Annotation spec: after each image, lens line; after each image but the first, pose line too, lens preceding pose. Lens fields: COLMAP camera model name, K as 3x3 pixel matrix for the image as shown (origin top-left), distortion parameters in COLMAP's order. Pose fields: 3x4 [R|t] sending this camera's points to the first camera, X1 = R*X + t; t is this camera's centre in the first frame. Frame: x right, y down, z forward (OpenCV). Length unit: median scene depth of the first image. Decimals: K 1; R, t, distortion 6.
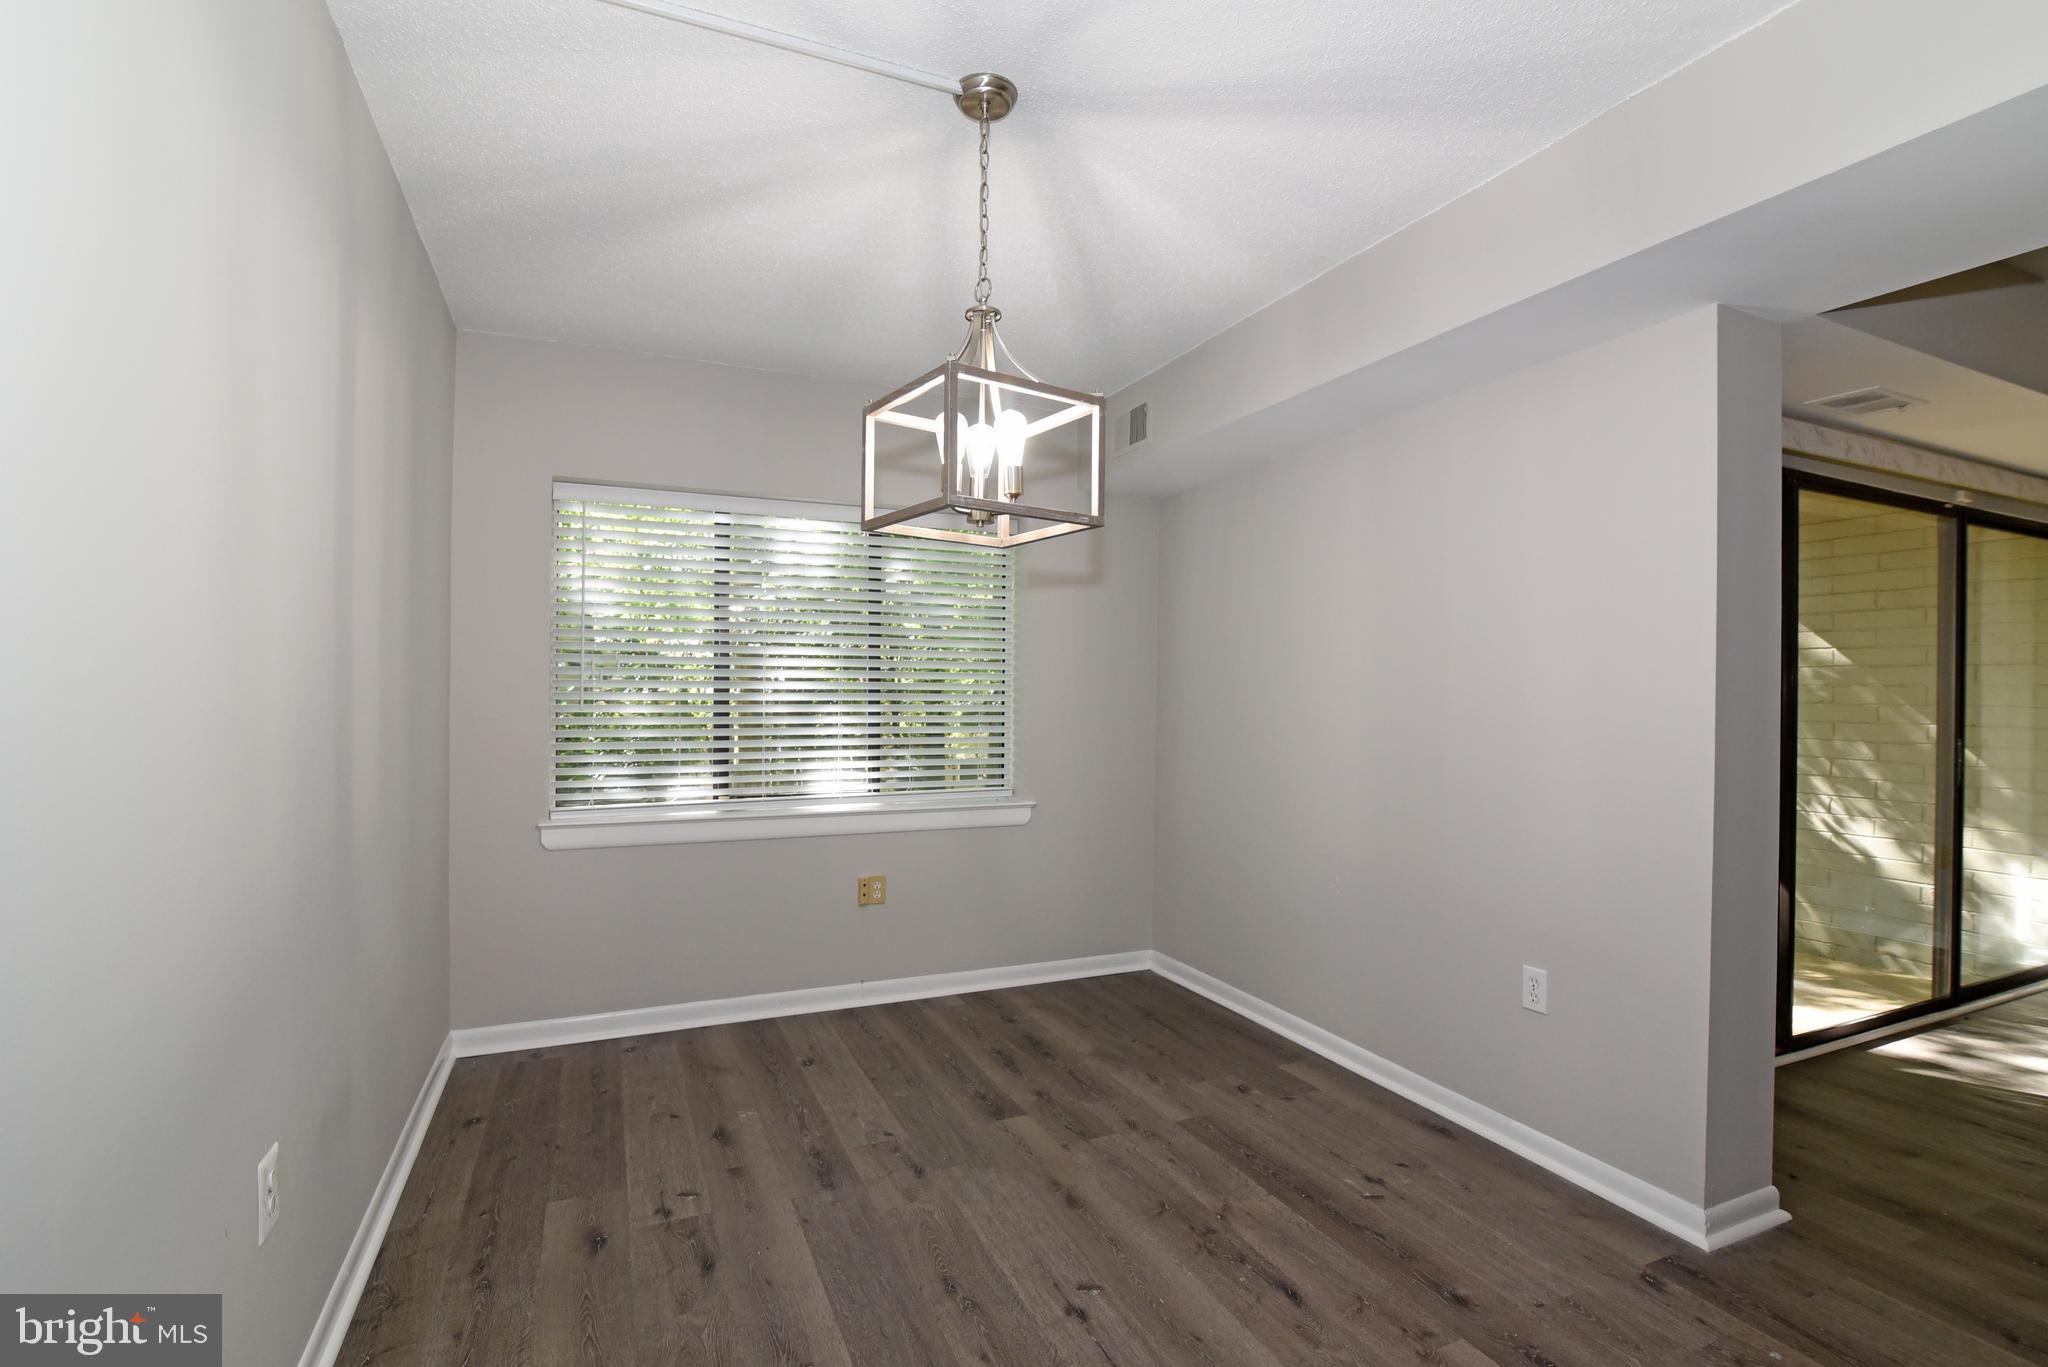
lens RADIAL K [[942.1, 0, 1041.5], [0, 942.1, 684.9], [0, 0, 1]] dist [-0.016078, 0.000491]
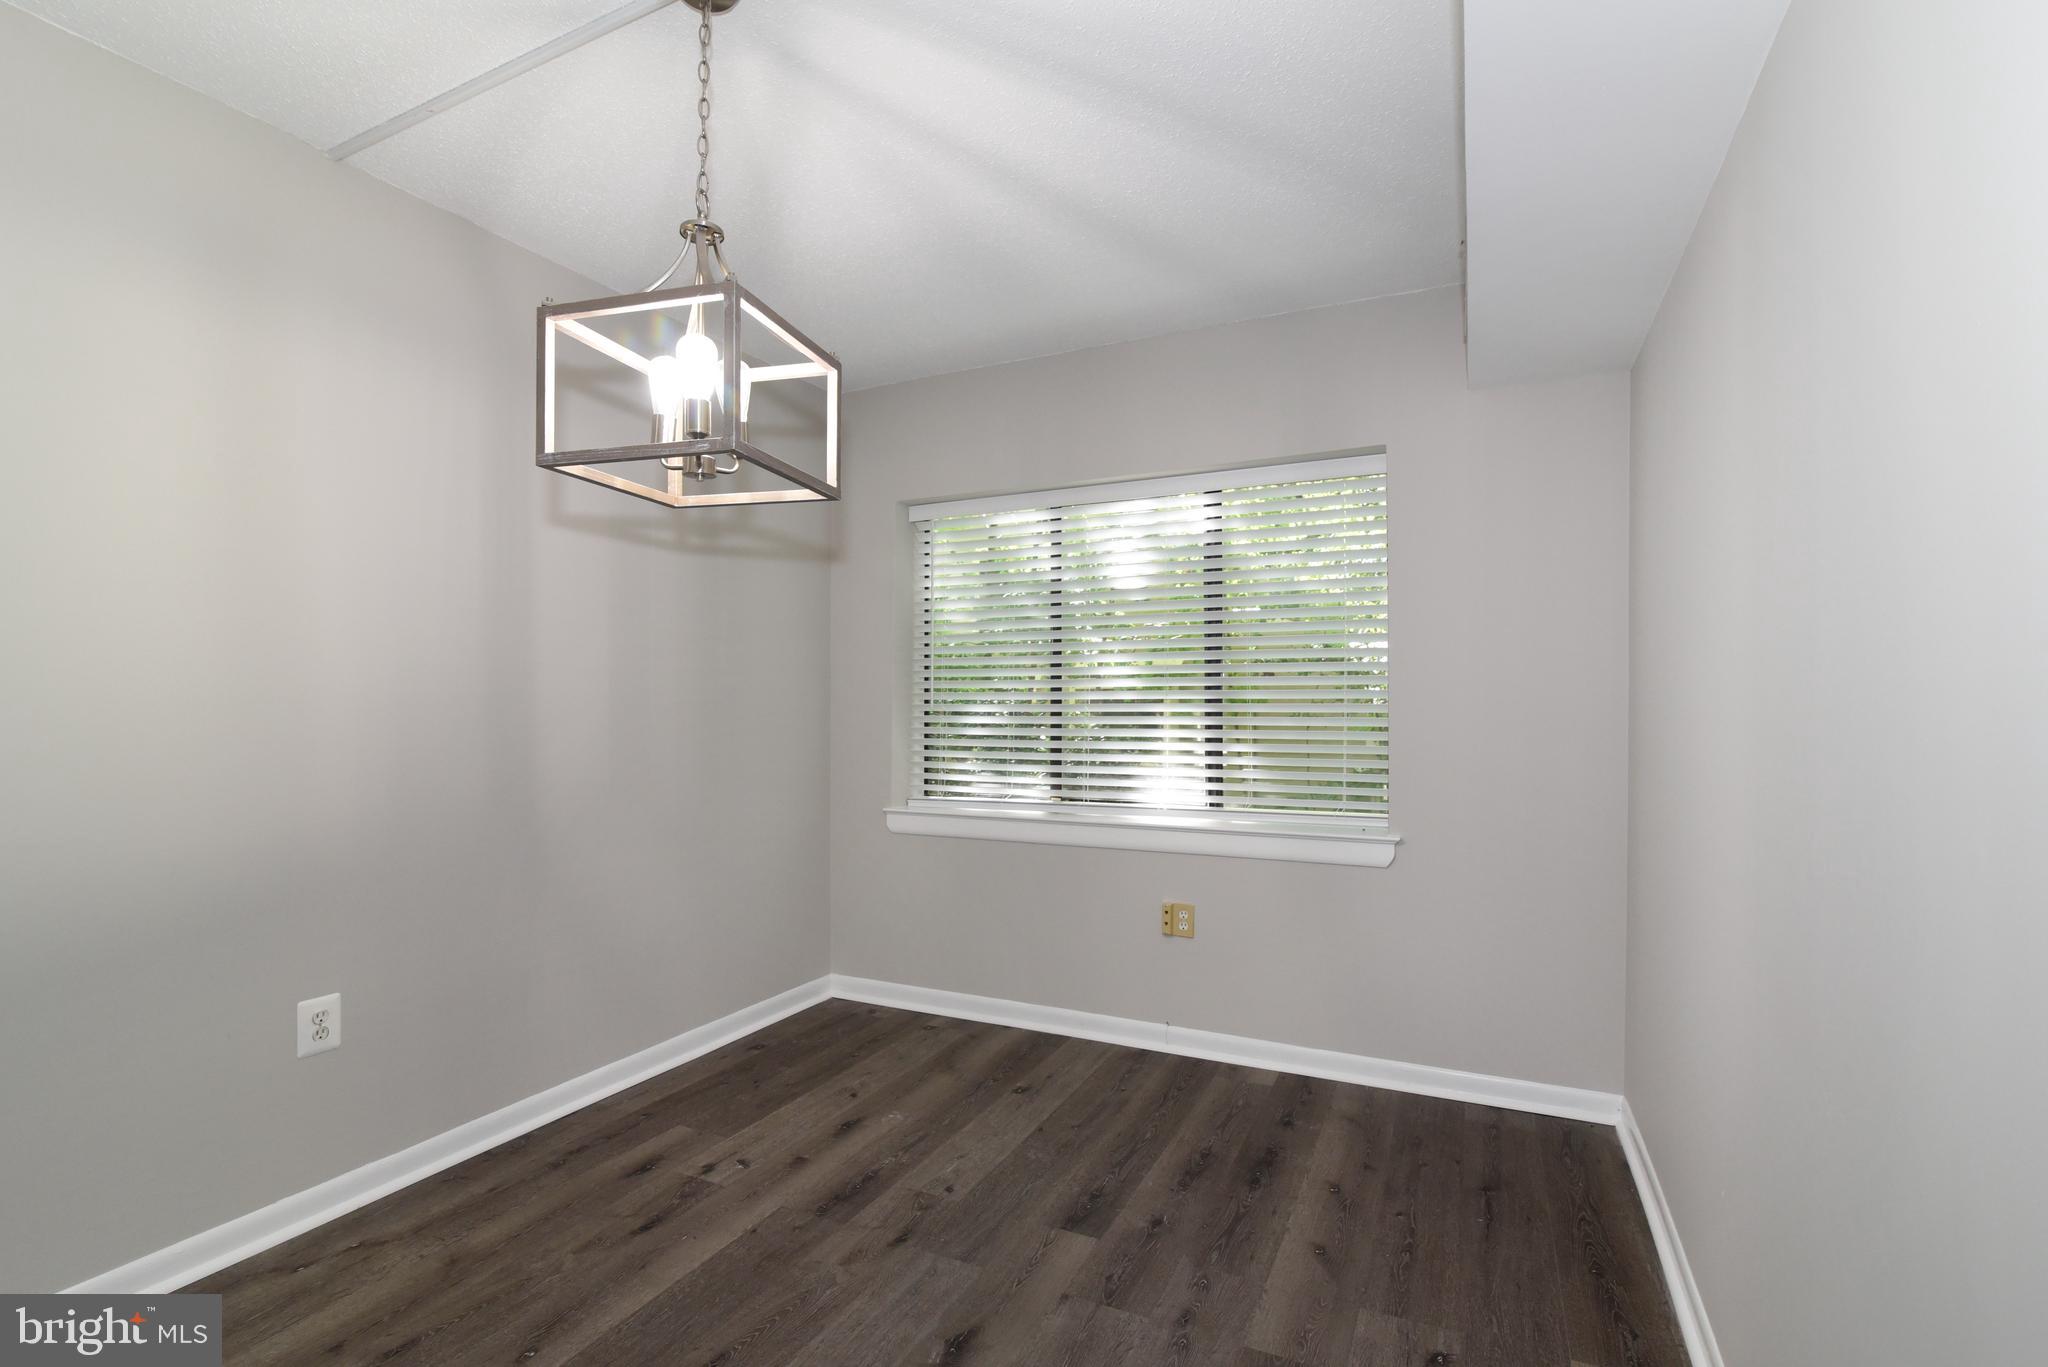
lens RADIAL K [[942.1, 0, 1028.2], [0, 942.1, 700.7], [0, 0, 1]] dist [-0.016078, 0.000491]
pose [[0.638176, -0.010274, -0.769822, 0.453995], [0.014161, 0.999898, -0.001605, 0.021964], [0.769760, -0.009877, 0.638257, 0.408911]]
